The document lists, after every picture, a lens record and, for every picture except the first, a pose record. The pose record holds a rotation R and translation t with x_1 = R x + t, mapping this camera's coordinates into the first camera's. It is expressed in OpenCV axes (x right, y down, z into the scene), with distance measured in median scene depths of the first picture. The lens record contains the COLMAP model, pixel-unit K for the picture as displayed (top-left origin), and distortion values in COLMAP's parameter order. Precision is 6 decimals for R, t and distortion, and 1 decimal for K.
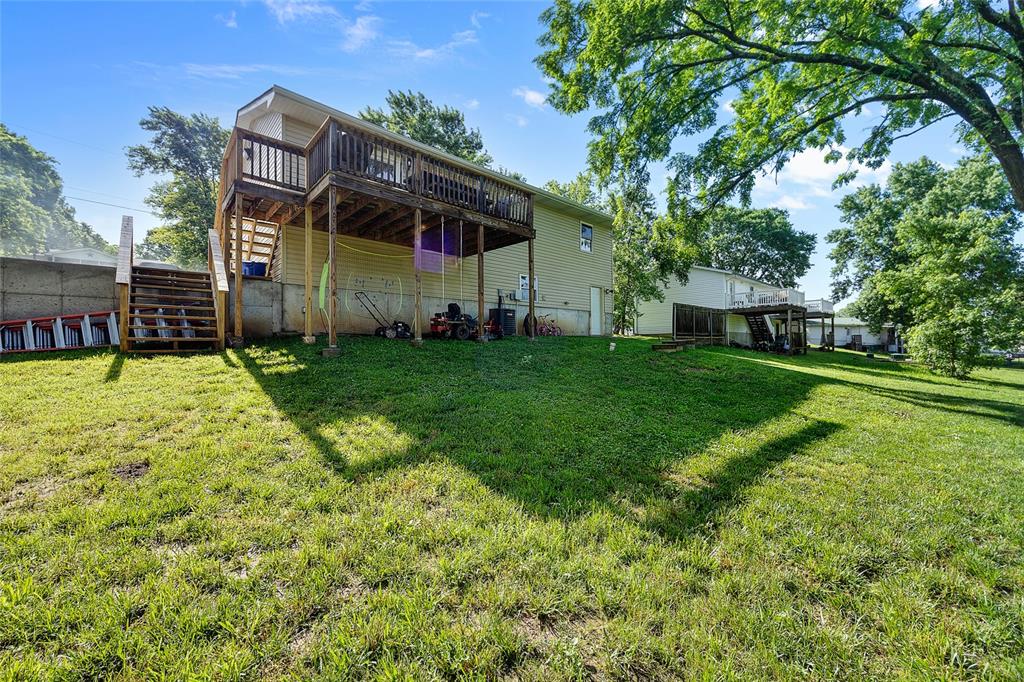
lens RADIAL K [[389.9, 0, 502.7], [0, 389.9, 343.5], [0, 0, 1]] dist [-0.000300, 0.000050]
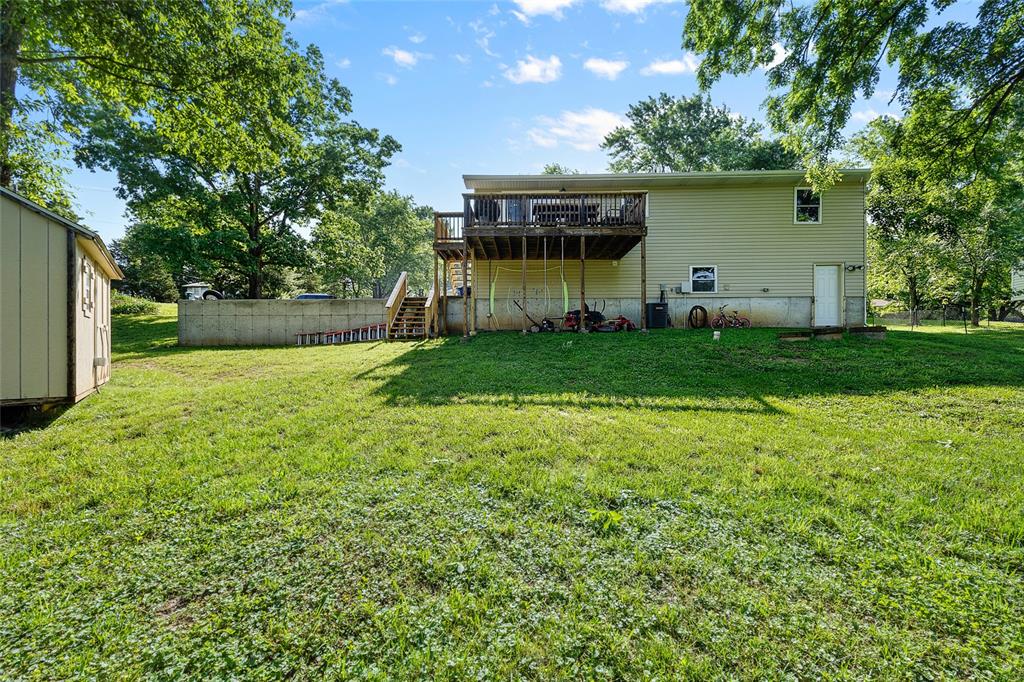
lens RADIAL K [[389.9, 0, 502.7], [0, 389.9, 343.5], [0, 0, 1]] dist [-0.000300, 0.000050]
pose [[0.729121, -0.006108, -0.684358, 0.352064], [0.002279, 0.999976, -0.006496, 0.020335], [0.684381, 0.003176, 0.729117, -0.025519]]
